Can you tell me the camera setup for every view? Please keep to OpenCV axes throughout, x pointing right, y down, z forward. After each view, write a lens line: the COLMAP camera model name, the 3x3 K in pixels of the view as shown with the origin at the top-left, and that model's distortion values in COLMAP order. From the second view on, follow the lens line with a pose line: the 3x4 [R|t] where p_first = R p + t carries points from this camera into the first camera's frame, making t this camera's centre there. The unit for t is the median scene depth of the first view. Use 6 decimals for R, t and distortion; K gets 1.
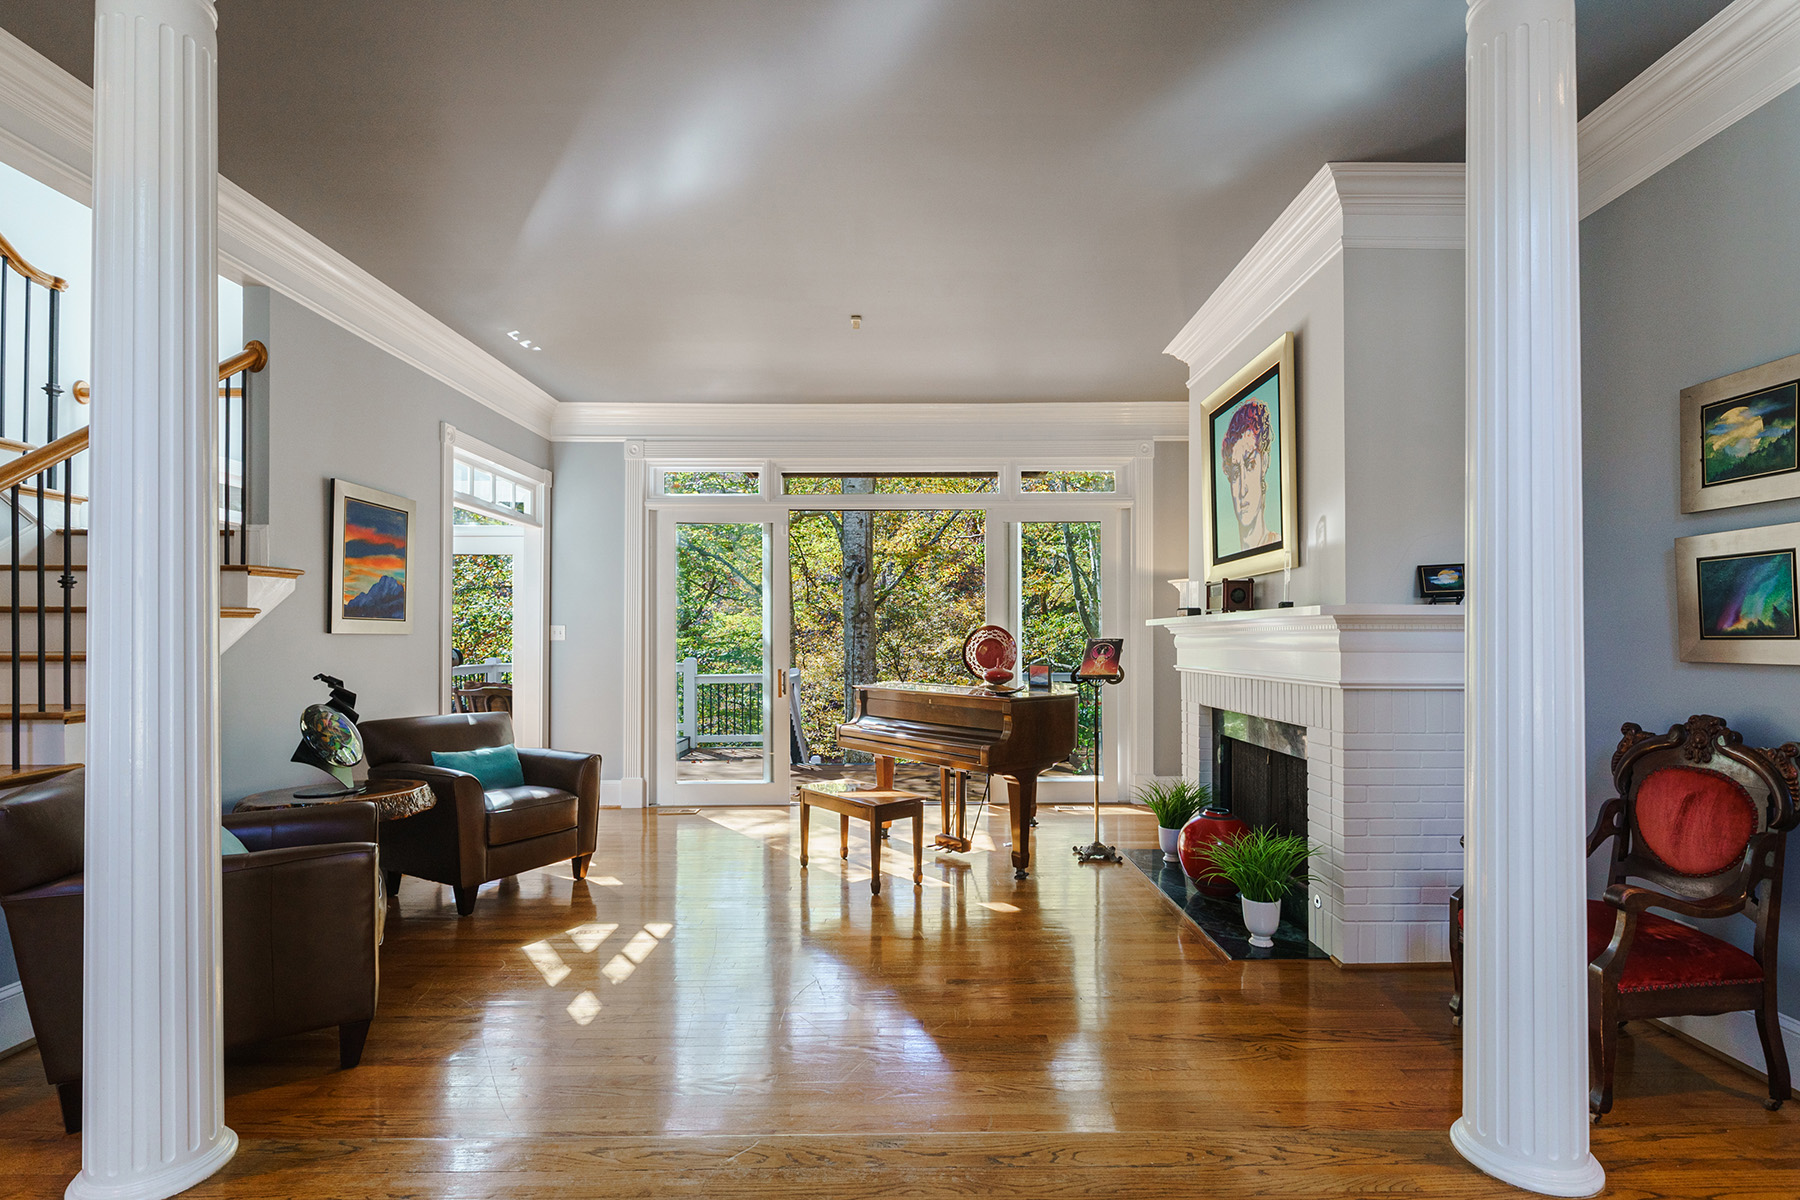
lens RADIAL K [[735.3, 0, 881.9], [0, 735.3, 640.9], [0, 0, 1]] dist [-0.000470, -0.000062]
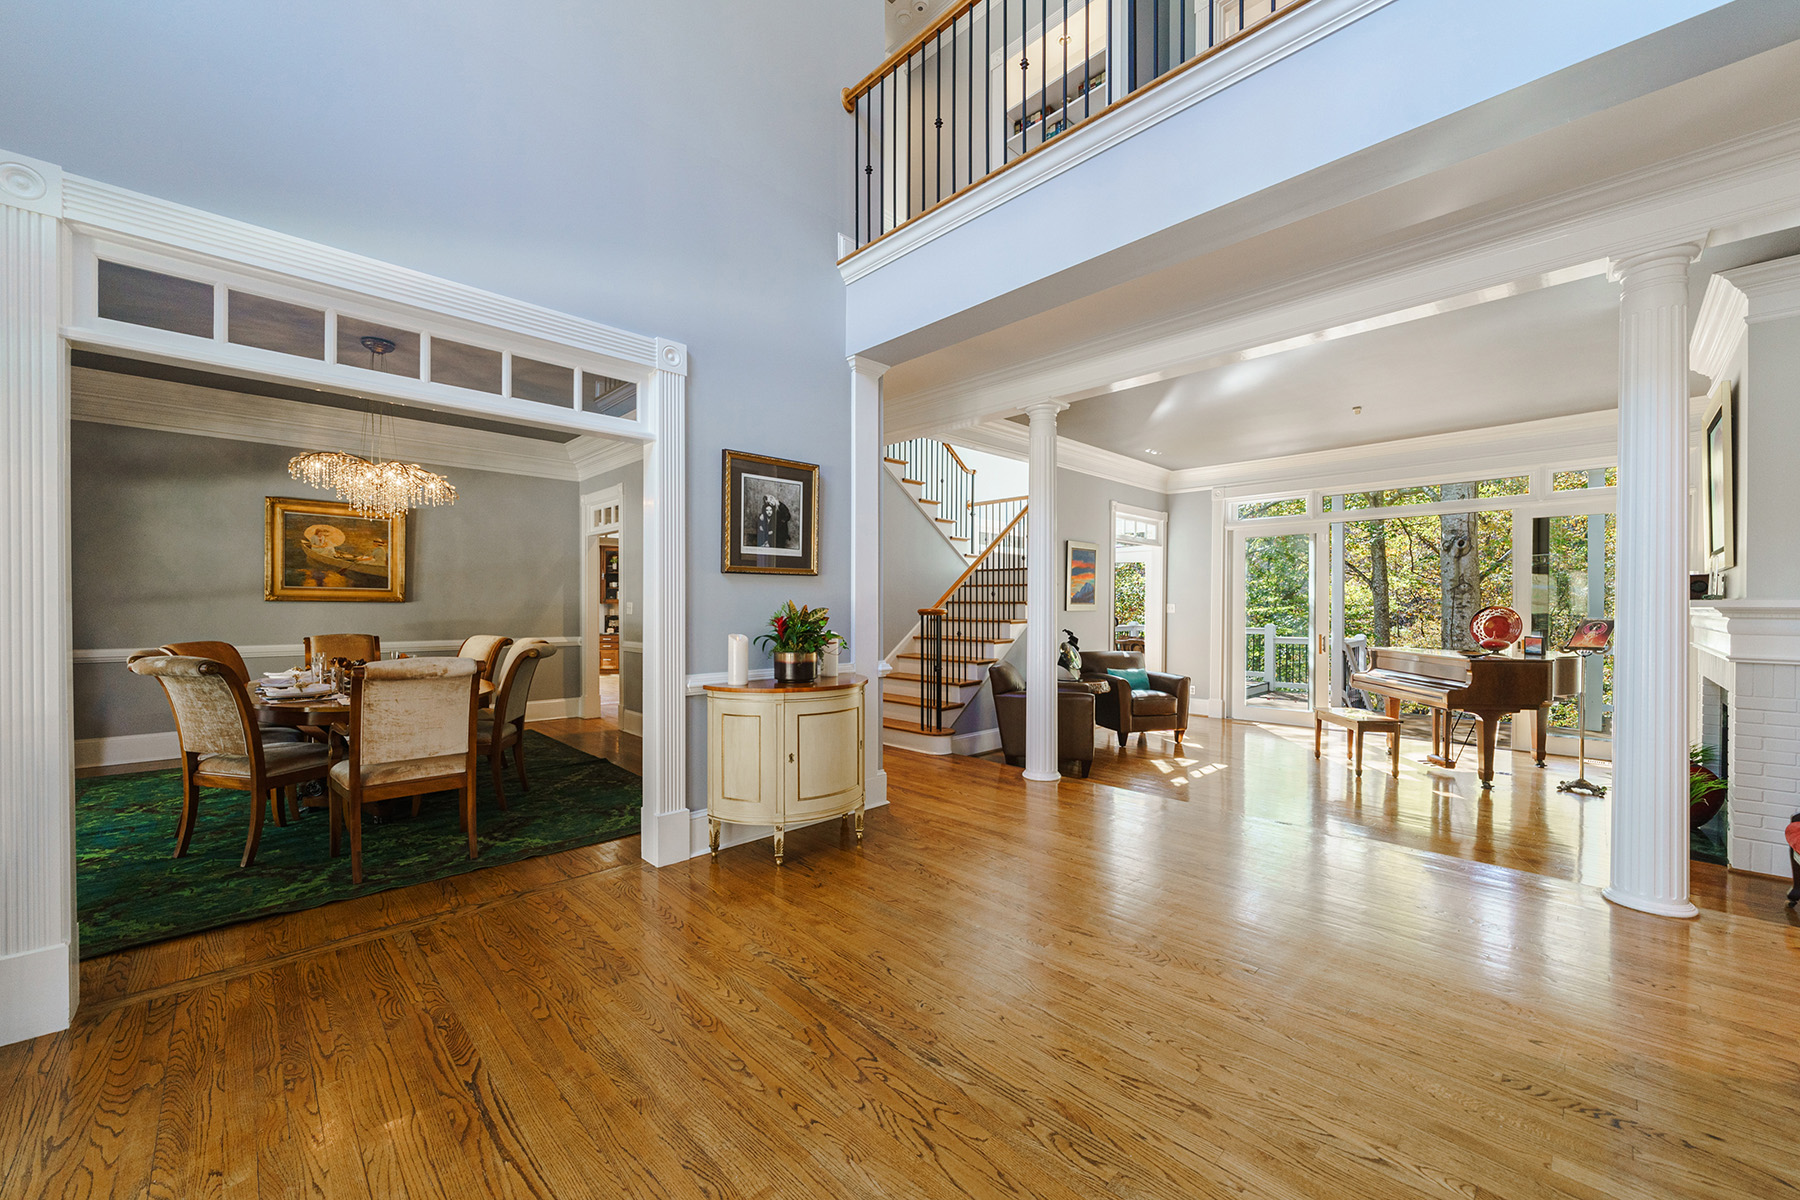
lens RADIAL K [[699.2, 0, 895.8], [0, 699.2, 606.7], [0, 0, 1]] dist [0.001320, -0.000406]
pose [[0.687895, 0.004736, -0.725794, 0.354447], [-0.000357, 0.999981, 0.006186, -0.029942], [0.725810, -0.003996, 0.687884, -0.687062]]
